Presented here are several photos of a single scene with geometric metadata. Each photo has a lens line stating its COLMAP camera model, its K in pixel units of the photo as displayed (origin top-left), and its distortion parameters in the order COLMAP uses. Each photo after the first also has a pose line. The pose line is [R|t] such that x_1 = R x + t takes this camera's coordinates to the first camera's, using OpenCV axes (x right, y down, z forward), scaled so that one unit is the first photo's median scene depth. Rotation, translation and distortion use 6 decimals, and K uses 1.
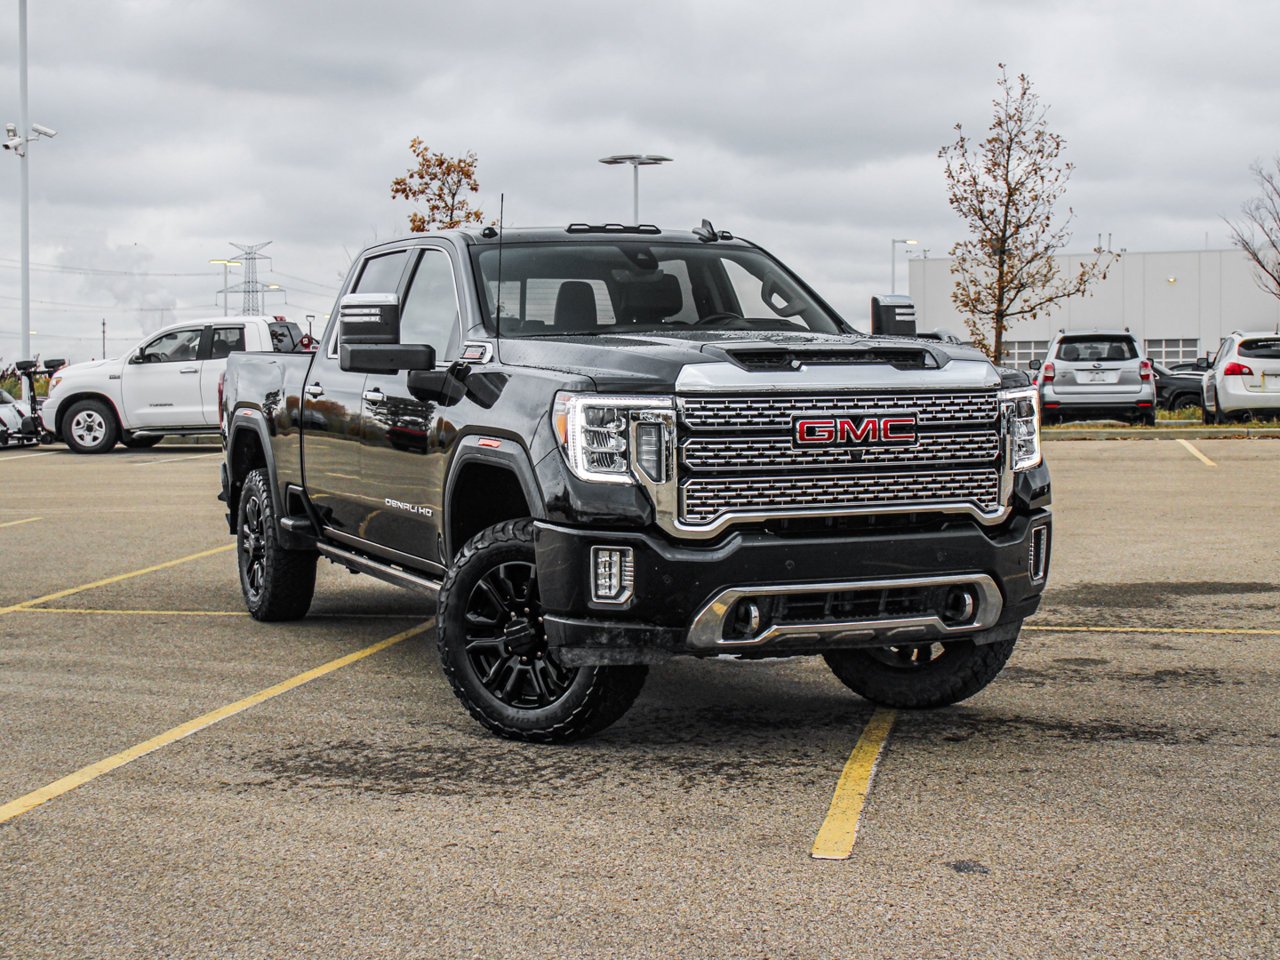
lens RADIAL K [[1998.8, 0, 640.0], [0, 1998.8, 480.0], [0, 0, 1]] dist [0.016081, 0.159389]
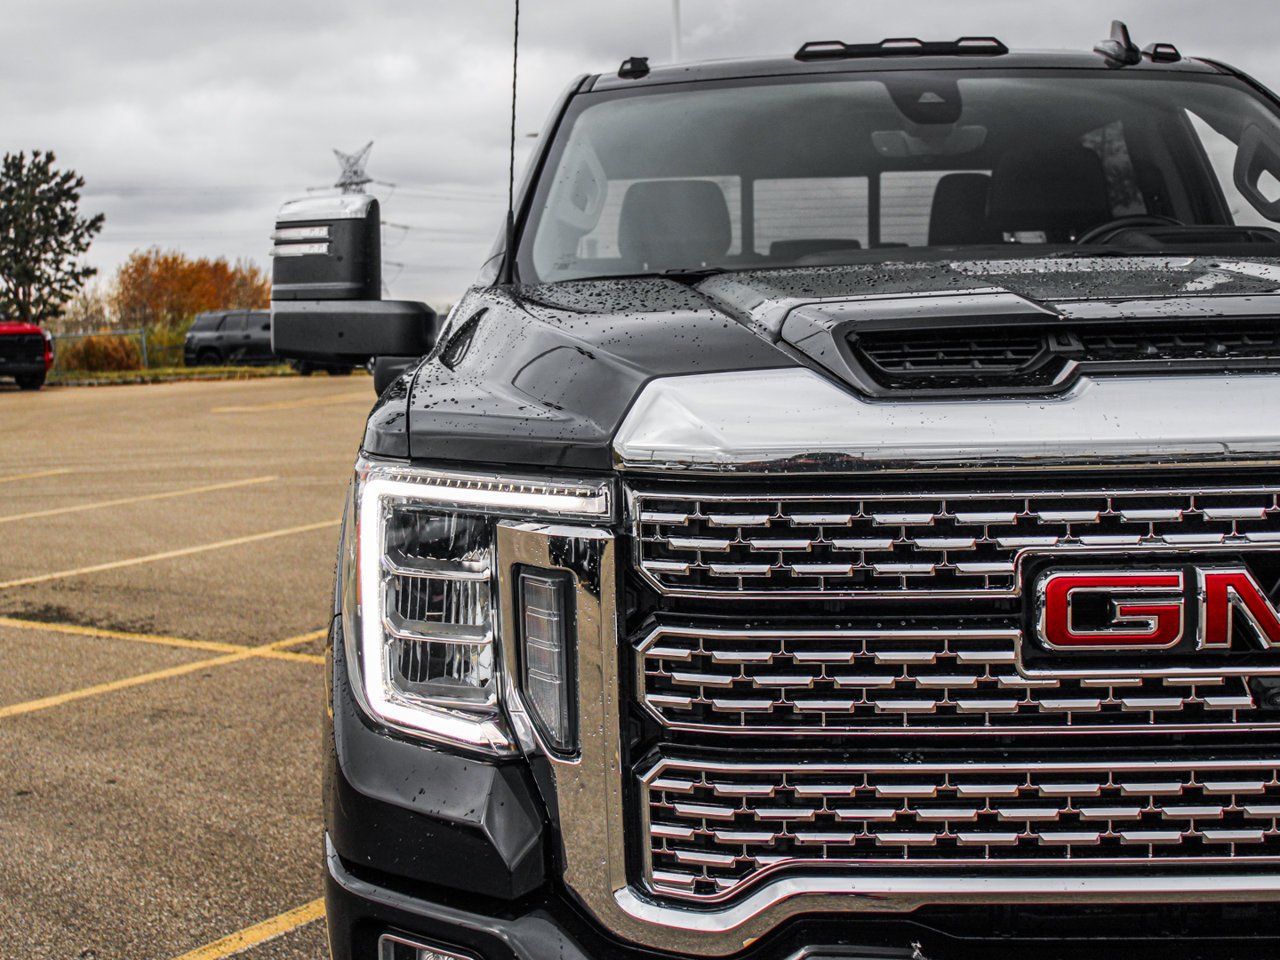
lens RADIAL K [[1809.0, 0, 616.8], [0, 1809.0, 479.2], [0, 0, 1]] dist [0.024284, 0.048709]
pose [[0.922388, 0.025724, -0.385408, 0.120345], [-0.008227, 0.998862, 0.046979, -0.053894], [0.386178, -0.040162, 0.921550, 0.726525]]
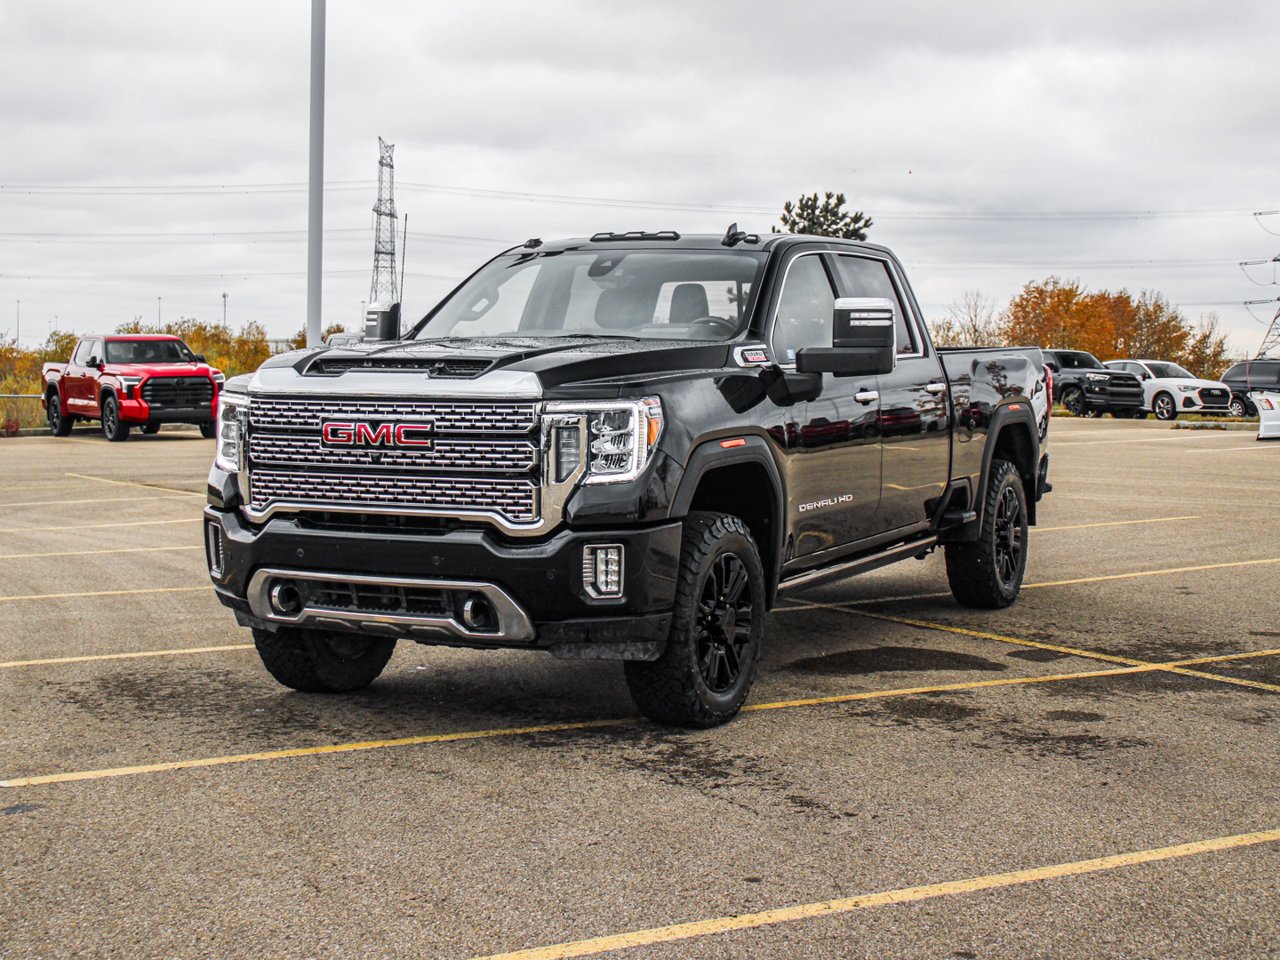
lens RADIAL K [[1998.8, 0, 640.0], [0, 1998.8, 480.0], [0, 0, 1]] dist [0.016081, 0.159389]
pose [[0.660729, 0.062369, -0.748029, 0.994801], [-0.055035, 0.997885, 0.034589, -0.044849], [0.748604, 0.018314, 0.662765, 0.399853]]
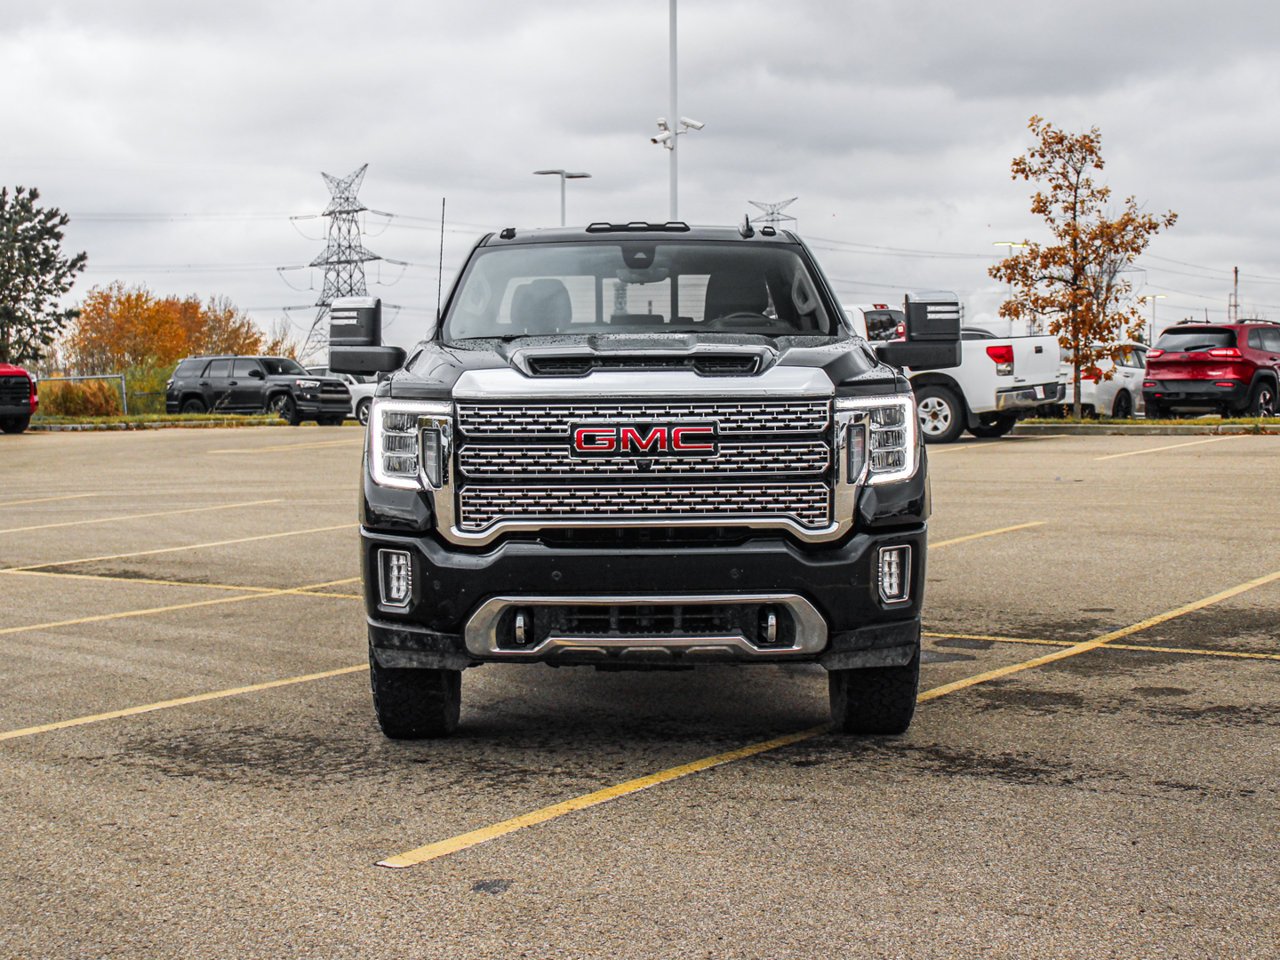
lens RADIAL K [[2078.0, 0, 674.2], [0, 2078.0, 482.0], [0, 0, 1]] dist [0.026709, 0.145137]
pose [[0.927668, 0.024539, -0.372598, 0.494269], [-0.022044, 0.999697, 0.010956, -0.015491], [0.372754, -0.001950, 0.927928, 0.075304]]
